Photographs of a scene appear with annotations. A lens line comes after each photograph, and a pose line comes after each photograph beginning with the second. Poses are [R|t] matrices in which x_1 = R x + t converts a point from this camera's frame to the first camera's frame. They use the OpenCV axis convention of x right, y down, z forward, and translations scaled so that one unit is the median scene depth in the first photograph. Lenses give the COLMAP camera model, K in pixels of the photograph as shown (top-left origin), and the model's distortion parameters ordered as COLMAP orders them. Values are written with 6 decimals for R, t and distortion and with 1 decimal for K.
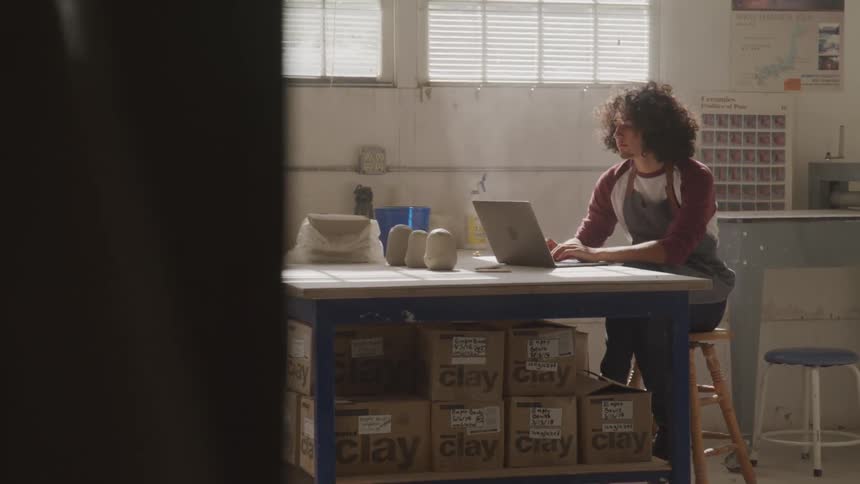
lens RADIAL K [[2085.9, 0, 430.0], [0, 2085.9, 242.0], [0, 0, 1]] dist [0.337407, 0.149267]
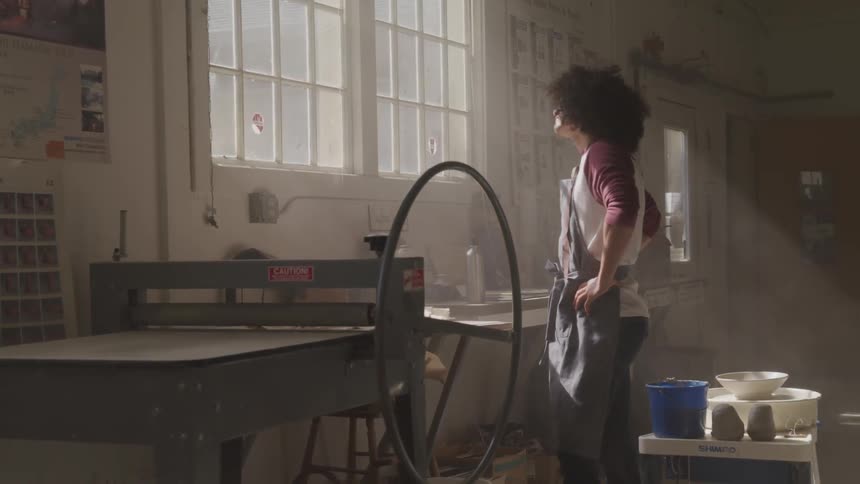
lens RADIAL K [[1414.2, 0, 430.0], [0, 1414.2, 242.0], [0, 0, 1]] dist [0.147777, -0.027240]
pose [[0.683210, -0.012413, 0.730116, -0.081155], [0.051019, 0.998224, -0.030770, -0.024818], [-0.728437, 0.058273, 0.682630, 0.602136]]
